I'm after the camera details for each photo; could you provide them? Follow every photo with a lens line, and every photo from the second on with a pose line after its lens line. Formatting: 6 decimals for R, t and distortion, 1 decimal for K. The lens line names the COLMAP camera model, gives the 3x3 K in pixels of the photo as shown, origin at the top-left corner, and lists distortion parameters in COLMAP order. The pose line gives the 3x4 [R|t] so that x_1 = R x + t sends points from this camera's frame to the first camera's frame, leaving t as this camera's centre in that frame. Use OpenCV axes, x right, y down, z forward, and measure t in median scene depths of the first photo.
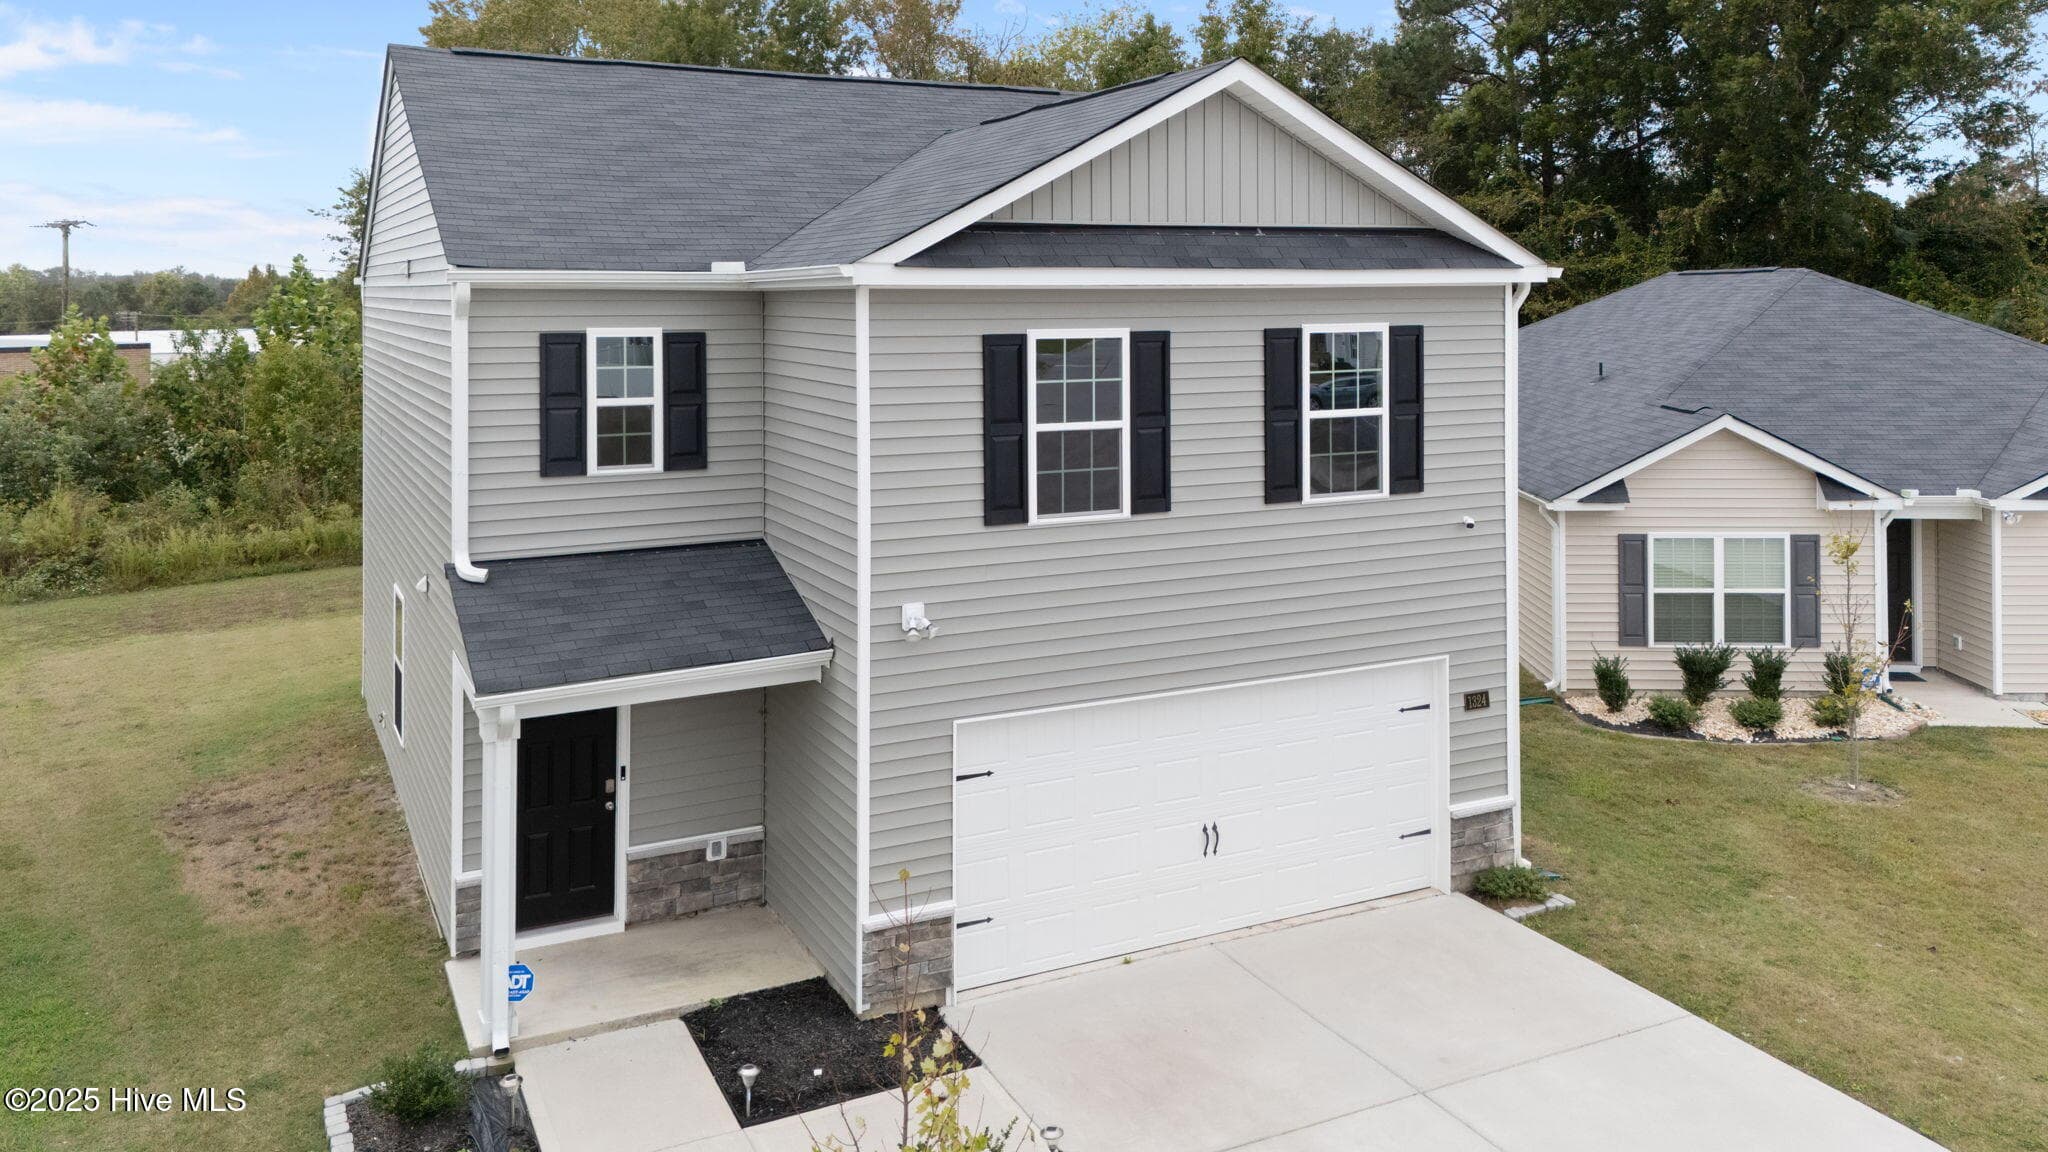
lens RADIAL K [[1584.8, 0, 1032.5], [0, 1584.8, 266.6], [0, 0, 1]] dist [0.024905, -0.003474]
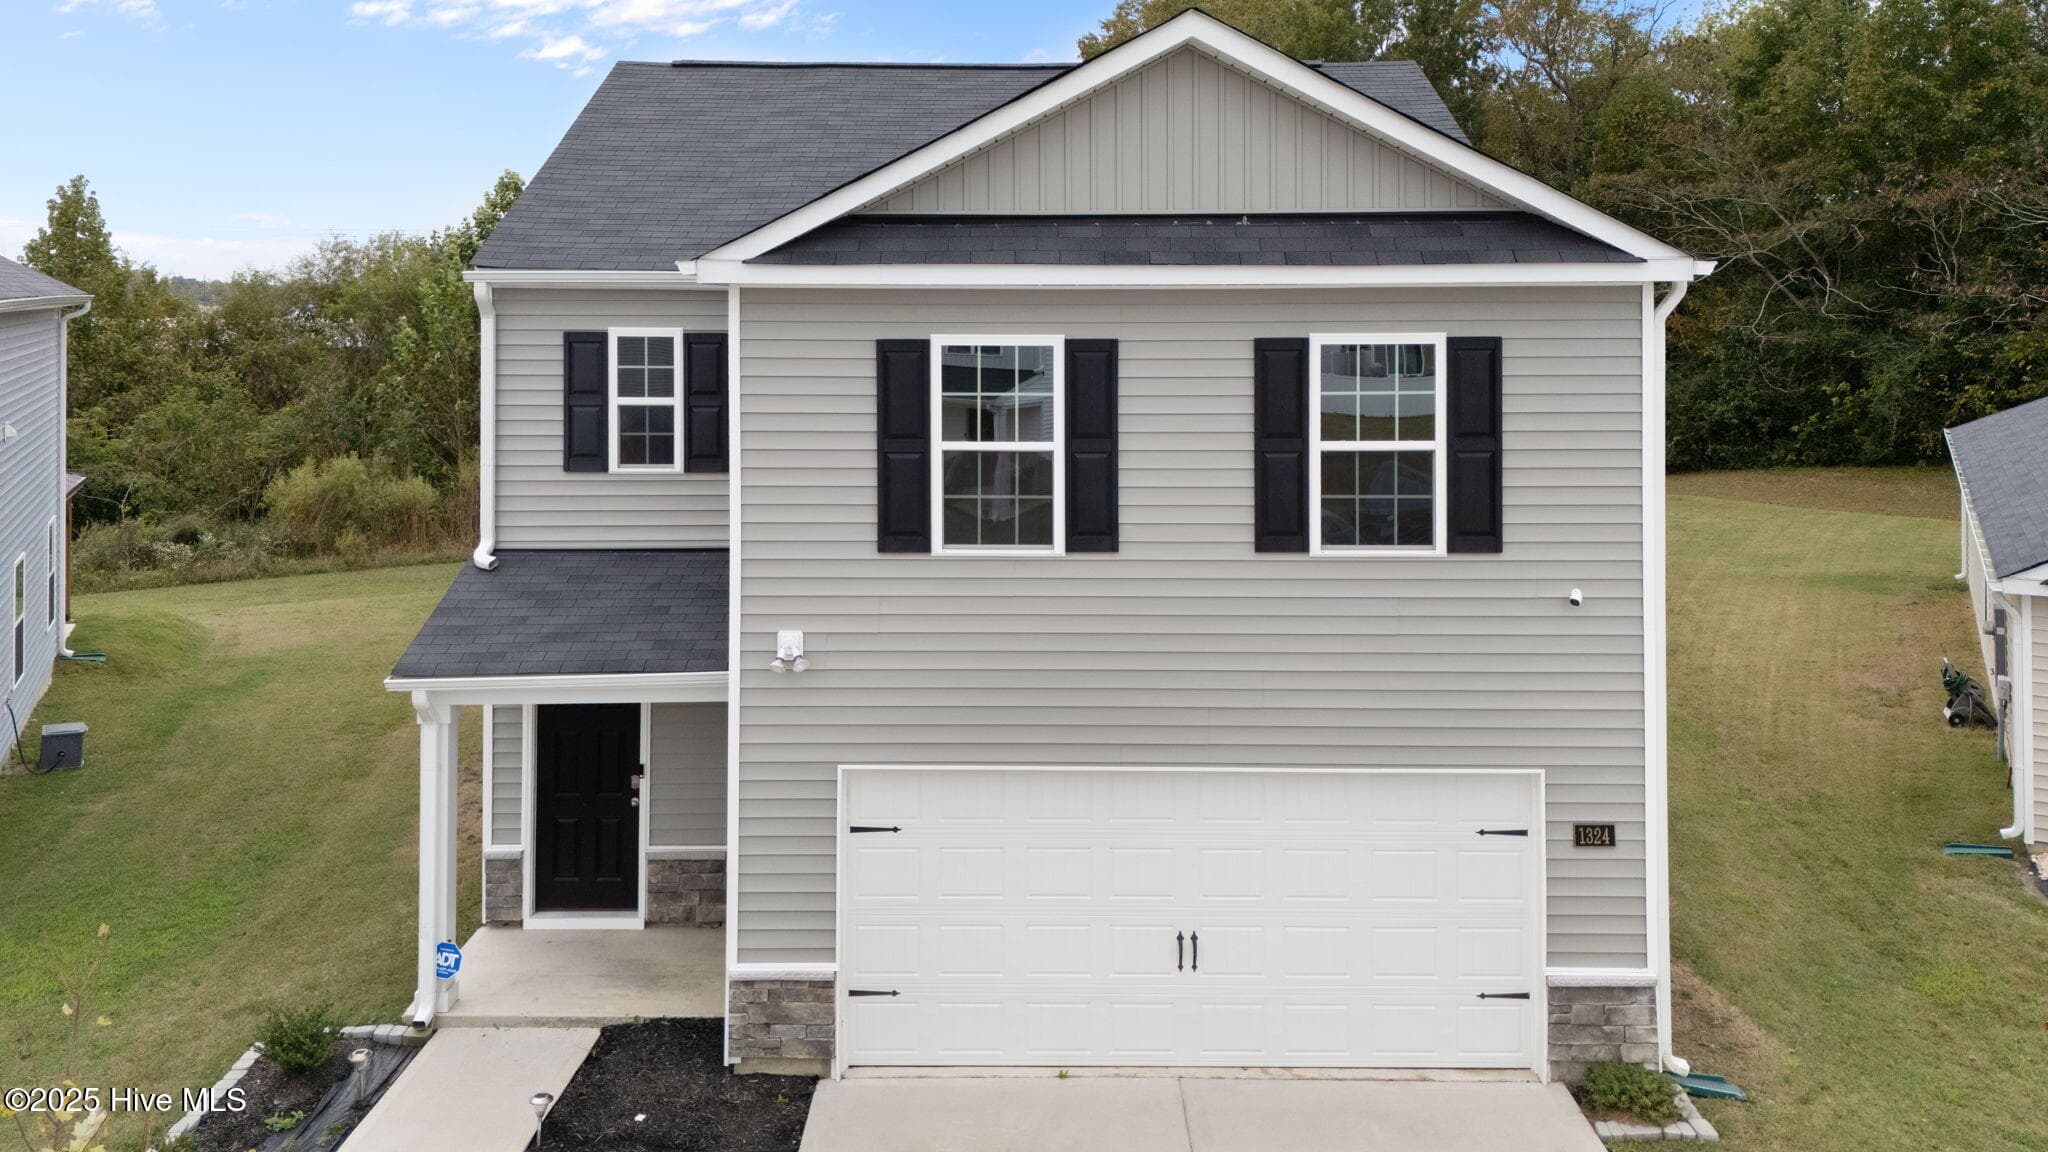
lens RADIAL K [[1584.8, 0, 1032.5], [0, 1584.8, 266.6], [0, 0, 1]] dist [0.024905, -0.003474]
pose [[0.888092, -0.005173, -0.459637, 0.425796], [0.005382, 0.999985, -0.000856, 0.002436], [0.459635, -0.001714, 0.888106, 0.223816]]
